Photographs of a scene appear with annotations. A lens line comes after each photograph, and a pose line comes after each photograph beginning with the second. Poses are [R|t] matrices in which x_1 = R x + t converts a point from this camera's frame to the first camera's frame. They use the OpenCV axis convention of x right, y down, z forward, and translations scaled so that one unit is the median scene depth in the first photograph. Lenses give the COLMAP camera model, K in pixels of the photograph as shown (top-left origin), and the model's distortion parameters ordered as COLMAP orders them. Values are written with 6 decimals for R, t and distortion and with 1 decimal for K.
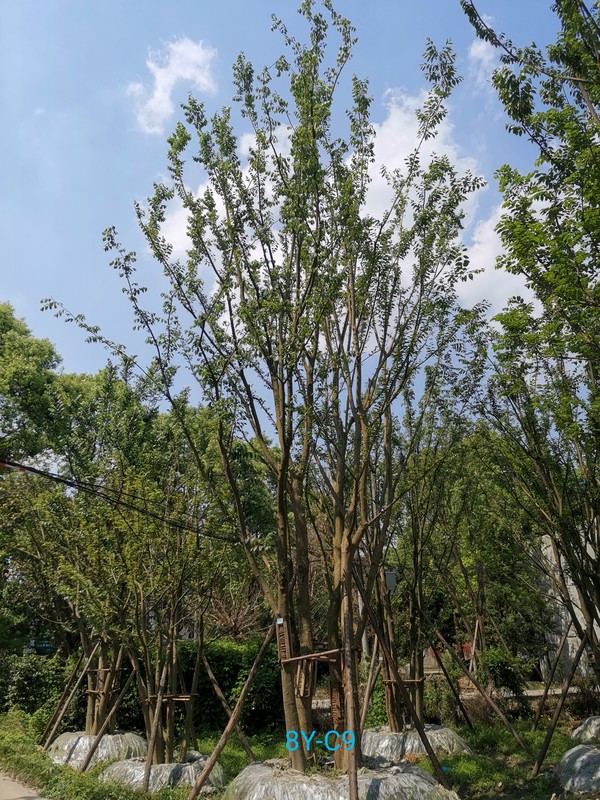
lens RADIAL K [[606.7, 0, 300.5], [0, 606.7, 380.9], [0, 0, 1]] dist [0.088472, -0.113318]
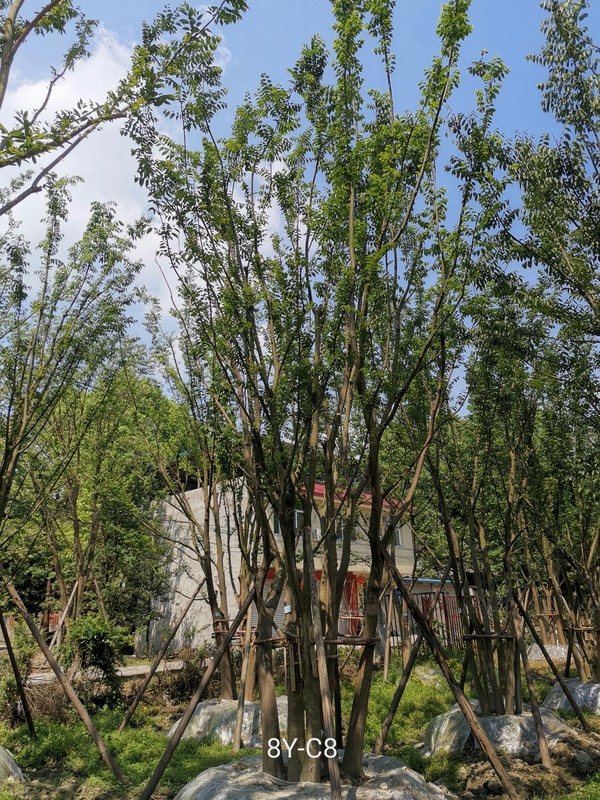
lens RADIAL K [[606.7, 0, 300.5], [0, 606.7, 380.9], [0, 0, 1]] dist [0.088472, -0.113318]
pose [[0.826303, 0.208694, 0.523135, 0.076720], [-0.228277, 0.973203, -0.027671, 0.126962], [-0.514891, -0.096555, 0.851800, 0.275814]]
